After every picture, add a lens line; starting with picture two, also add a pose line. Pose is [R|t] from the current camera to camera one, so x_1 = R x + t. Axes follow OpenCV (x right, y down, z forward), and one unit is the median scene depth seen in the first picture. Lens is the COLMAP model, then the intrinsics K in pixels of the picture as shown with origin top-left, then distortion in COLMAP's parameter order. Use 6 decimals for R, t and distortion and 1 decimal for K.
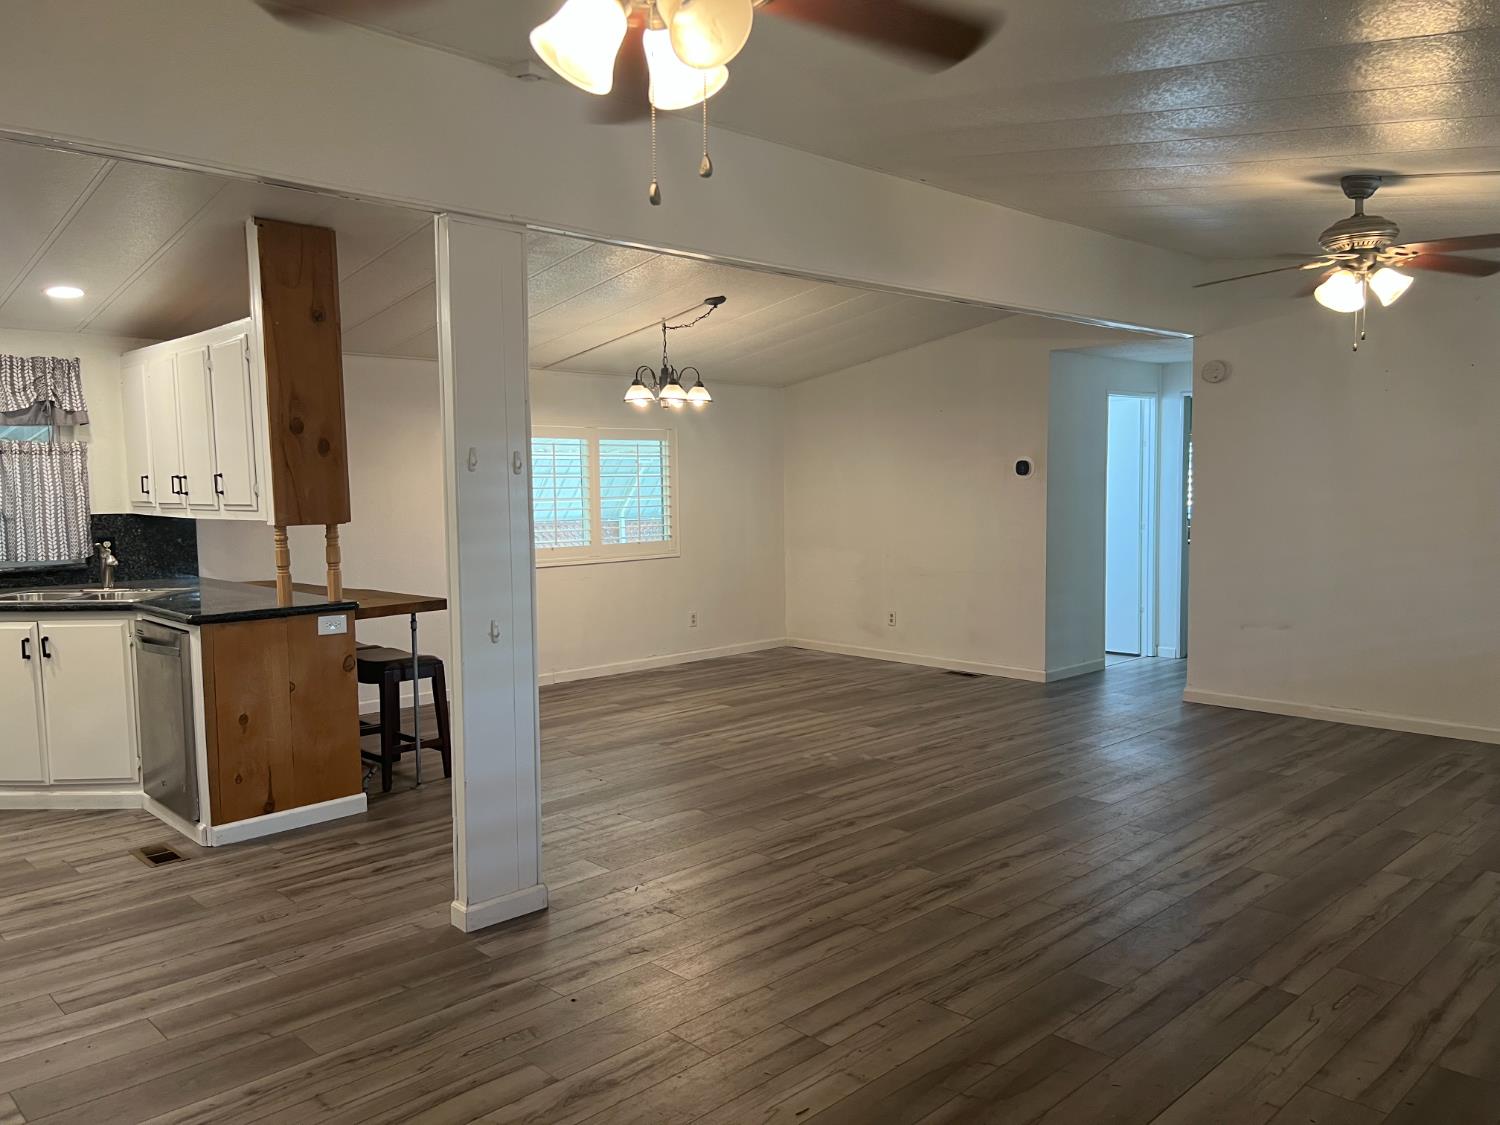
lens RADIAL K [[1123.5, 0, 750.3], [0, 1123.5, 562.0], [0, 0, 1]] dist [0.069223, -0.079906]
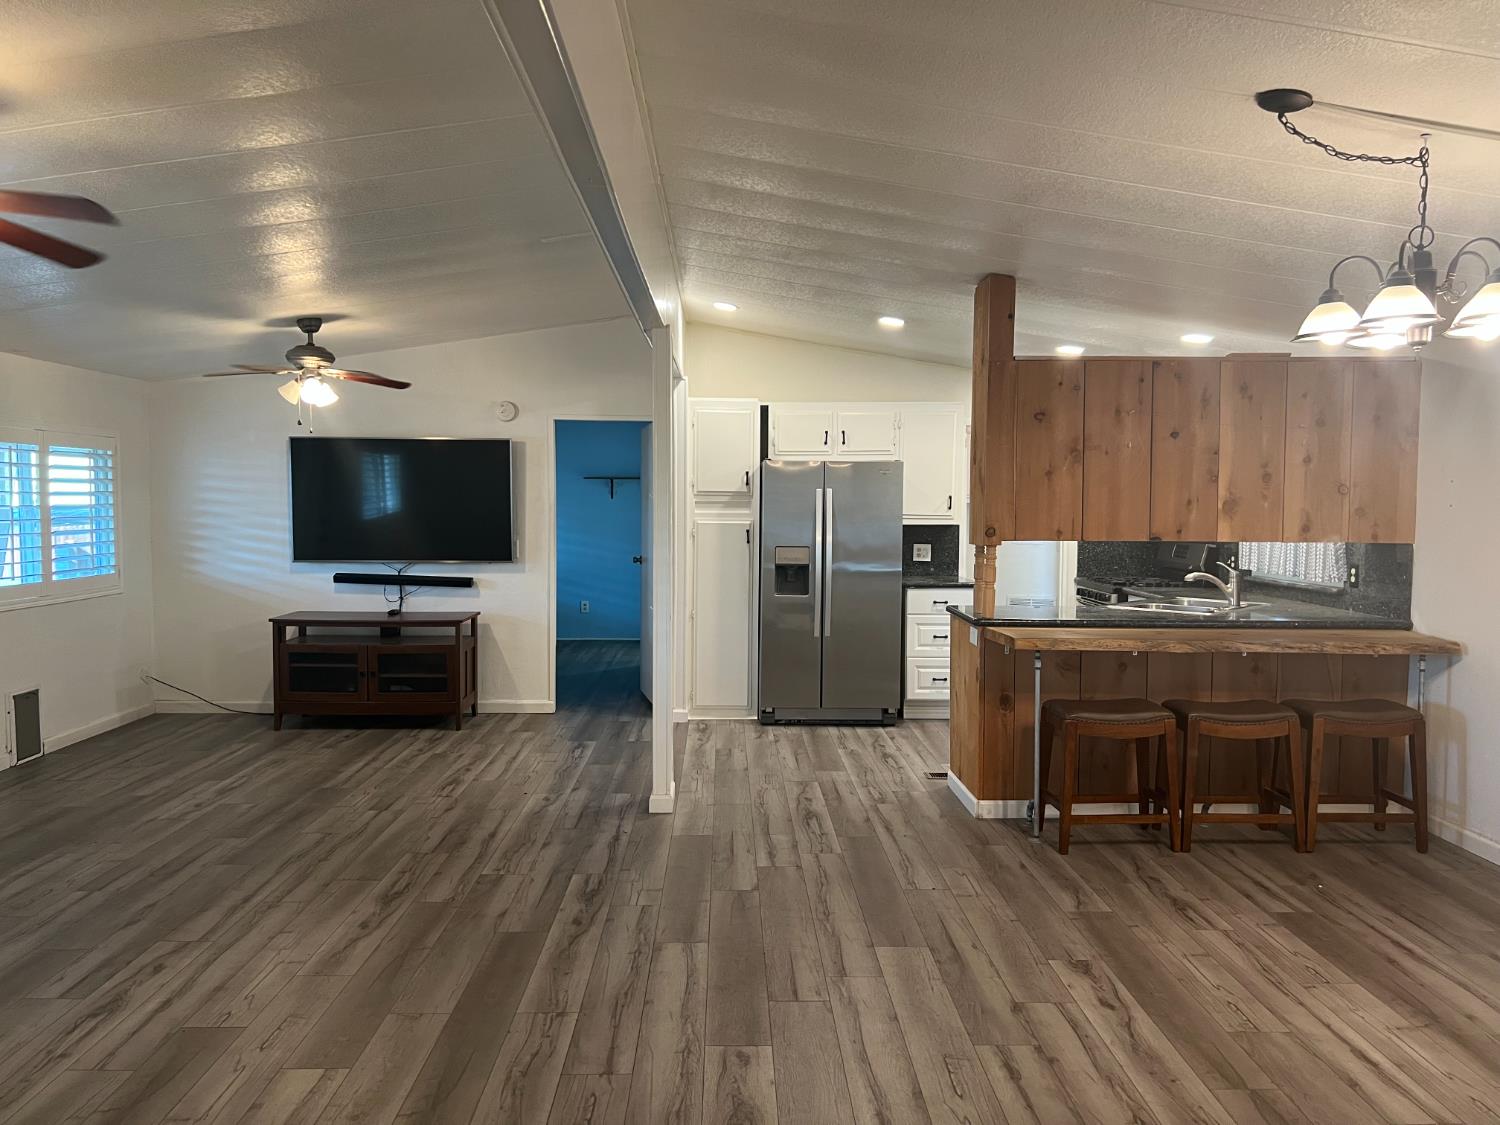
lens RADIAL K [[1123.5, 0, 746.1], [0, 1123.5, 565.0], [0, 0, 1]] dist [0.069223, -0.079906]
pose [[-0.679574, 0.048722, -0.731988, 0.636219], [-0.055537, 0.991512, 0.117556, -0.142485], [0.731502, 0.120540, -0.671100, 1.705221]]
